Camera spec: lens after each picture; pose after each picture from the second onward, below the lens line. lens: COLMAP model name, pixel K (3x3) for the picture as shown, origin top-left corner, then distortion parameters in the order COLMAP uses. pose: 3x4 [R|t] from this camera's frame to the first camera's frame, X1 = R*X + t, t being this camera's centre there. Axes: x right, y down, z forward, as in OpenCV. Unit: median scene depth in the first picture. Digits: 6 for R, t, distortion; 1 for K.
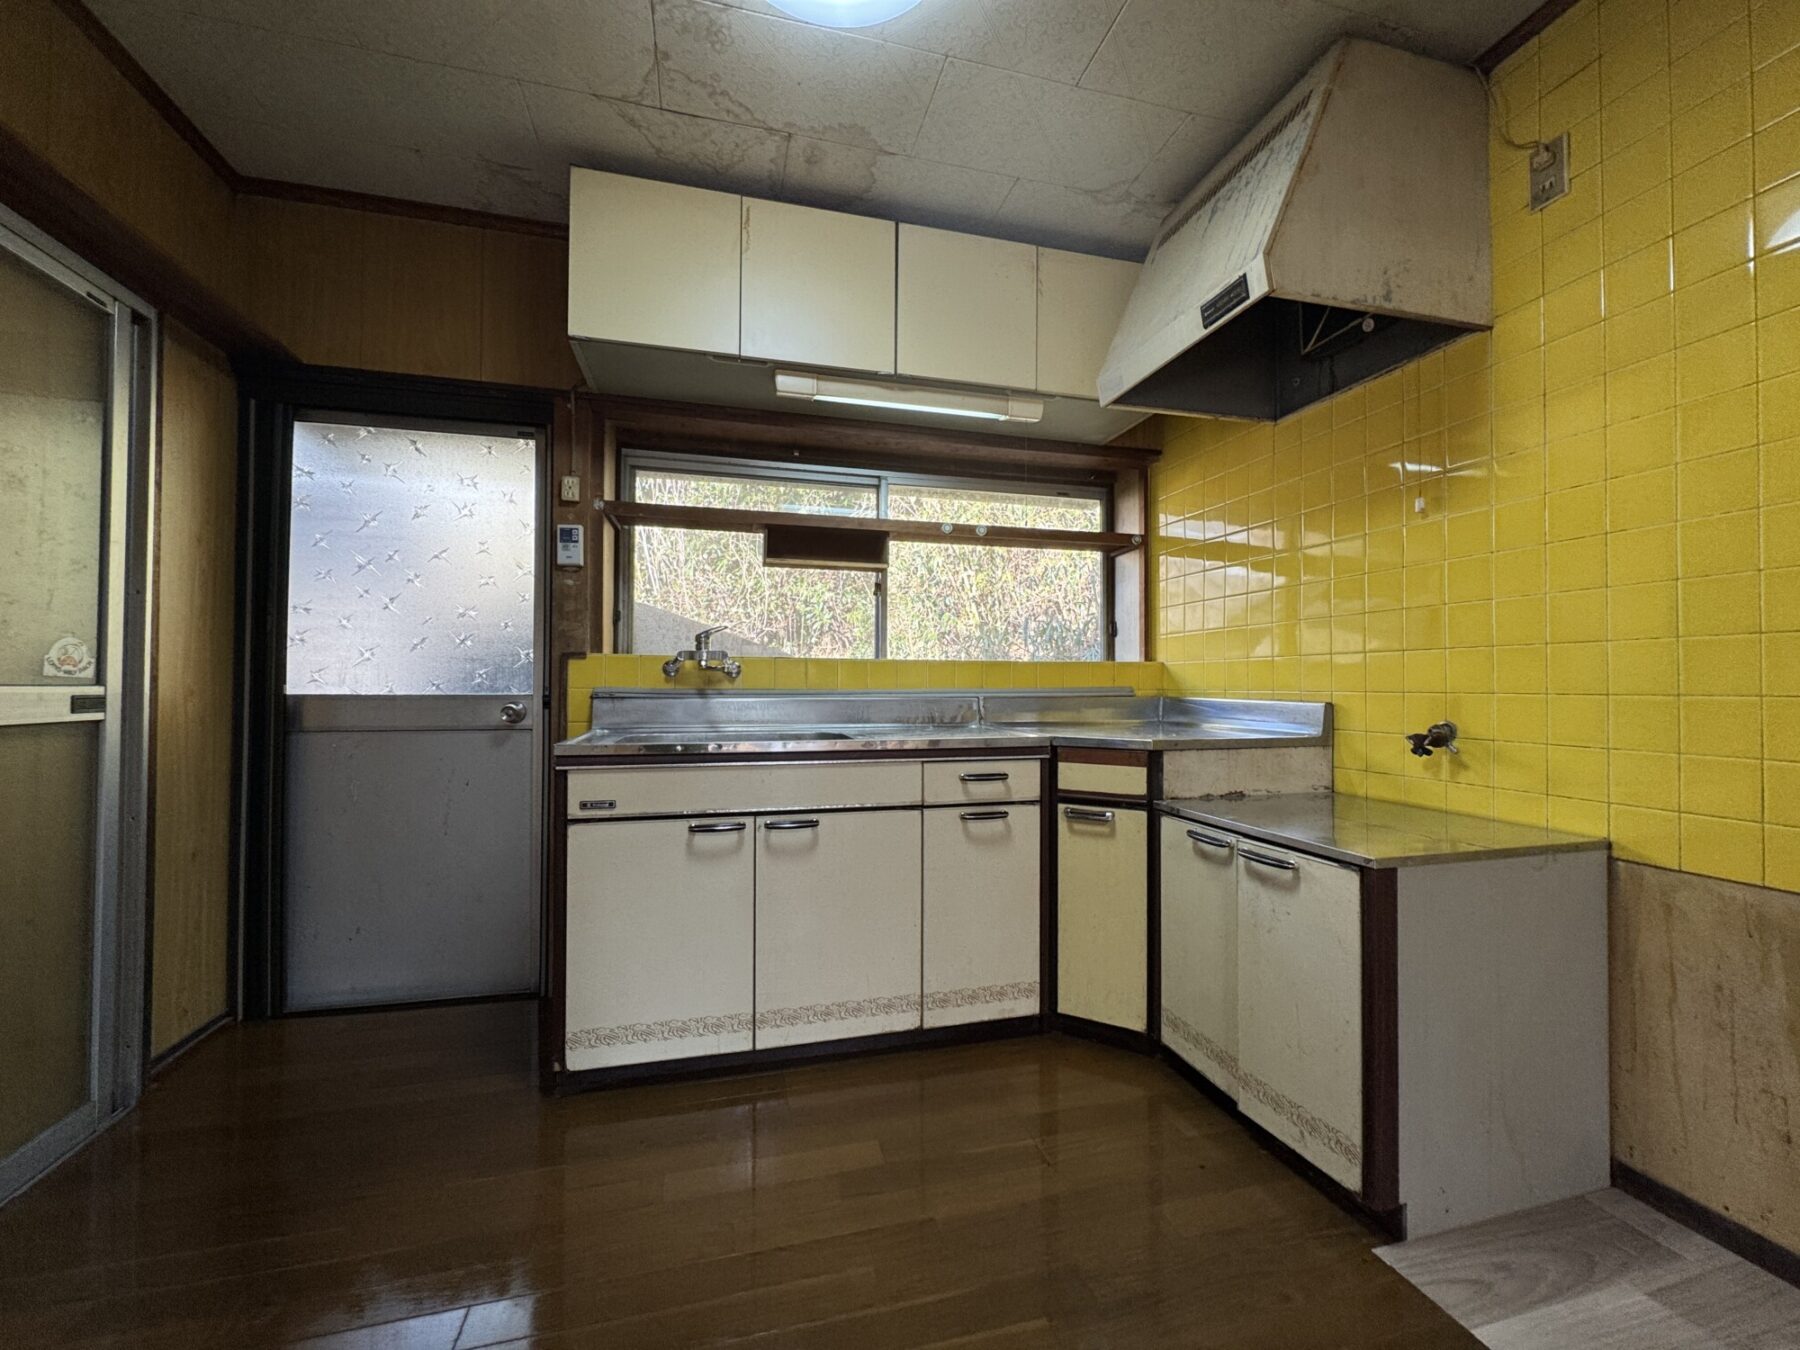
lens RADIAL K [[714.7, 0, 885.5], [0, 714.7, 673.5], [0, 0, 1]] dist [-0.000792, -0.000064]
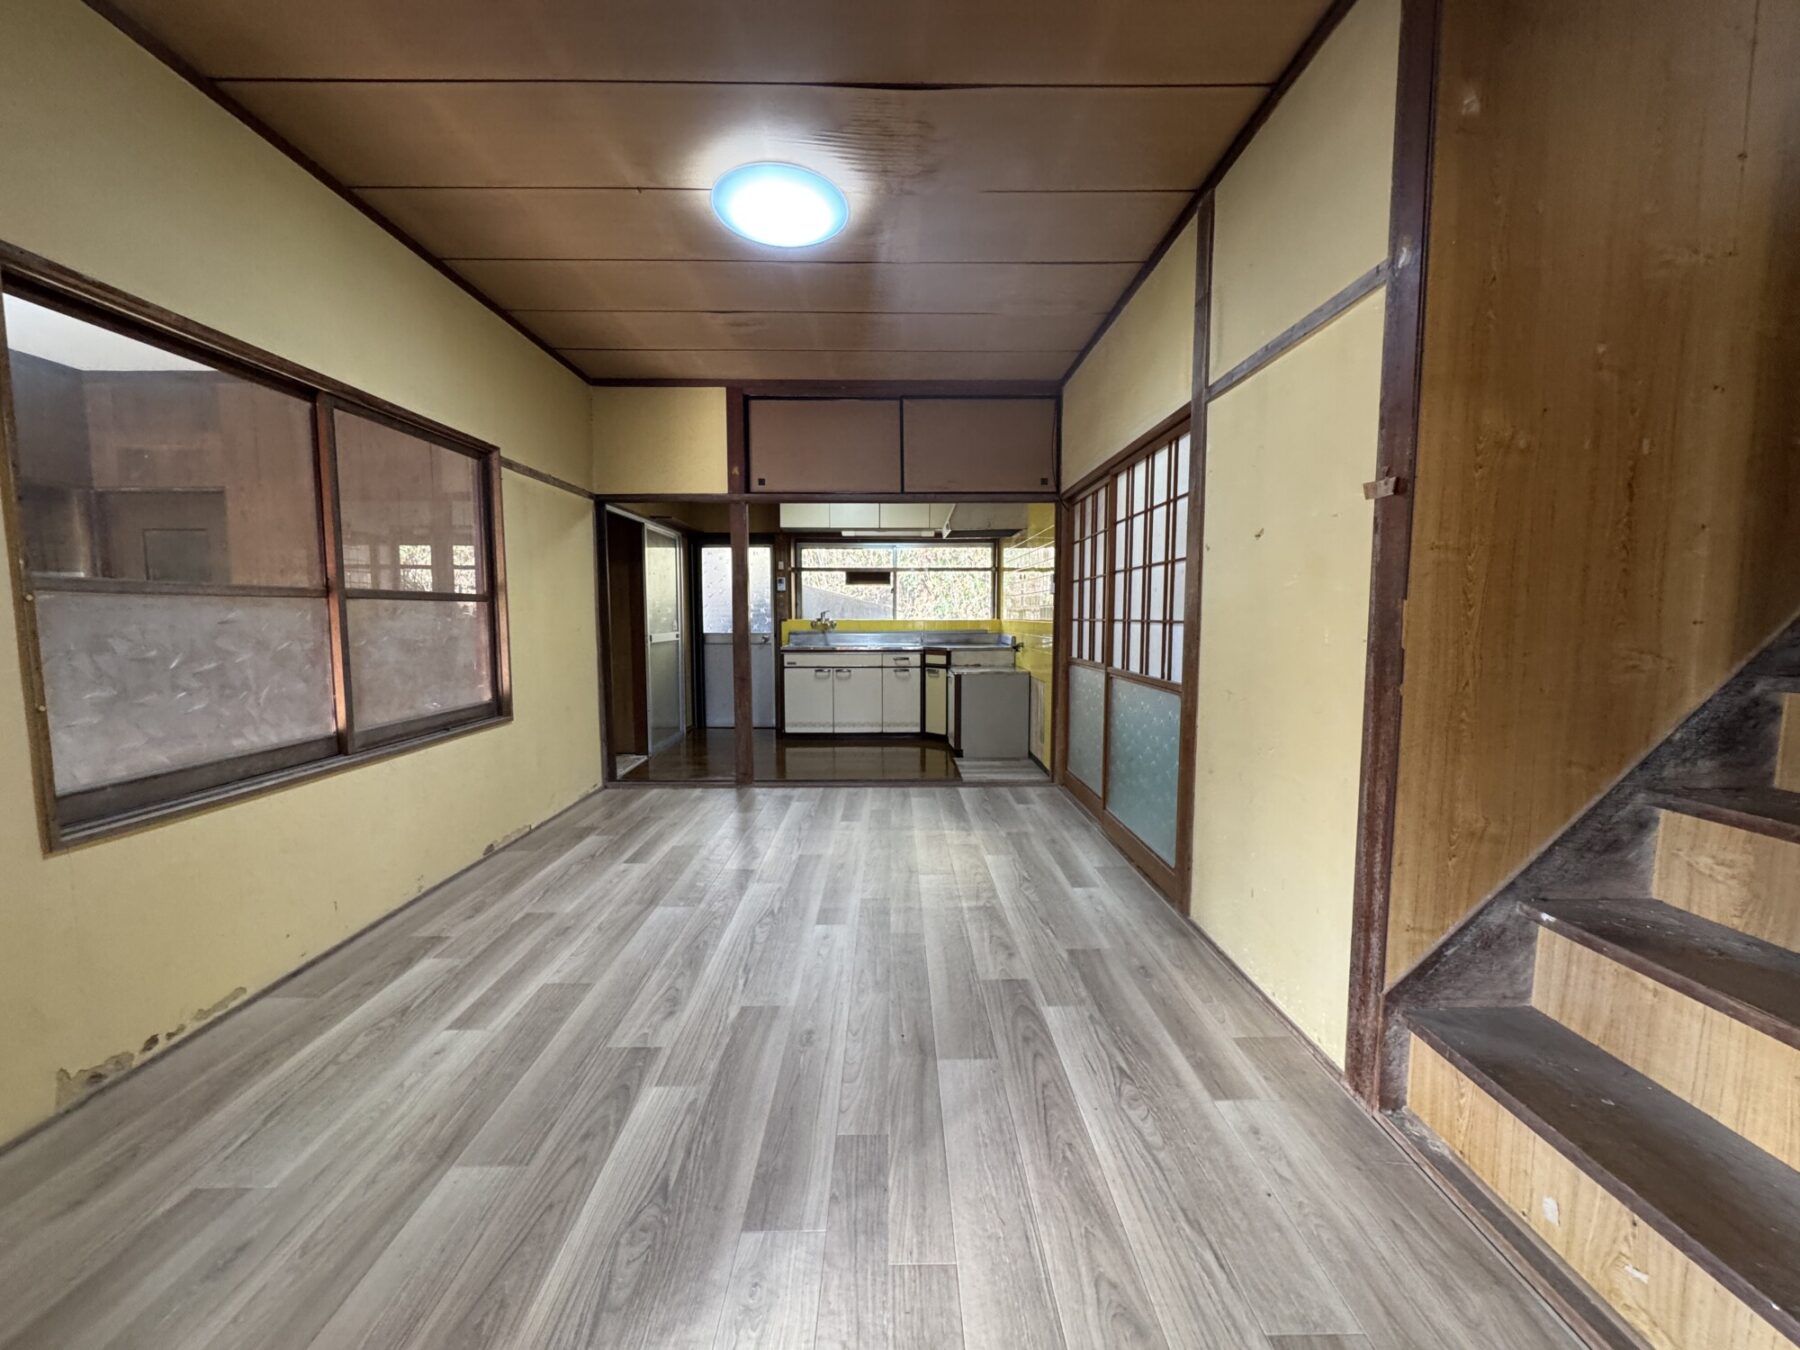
lens RADIAL K [[714.7, 0, 885.5], [0, 714.7, 673.5], [0, 0, 1]] dist [-0.000792, -0.000064]
pose [[0.966624, 0.013773, -0.255829, 0.883531], [0.011955, 0.995041, 0.098742, -0.108286], [0.255920, -0.098505, 0.961666, -2.119088]]
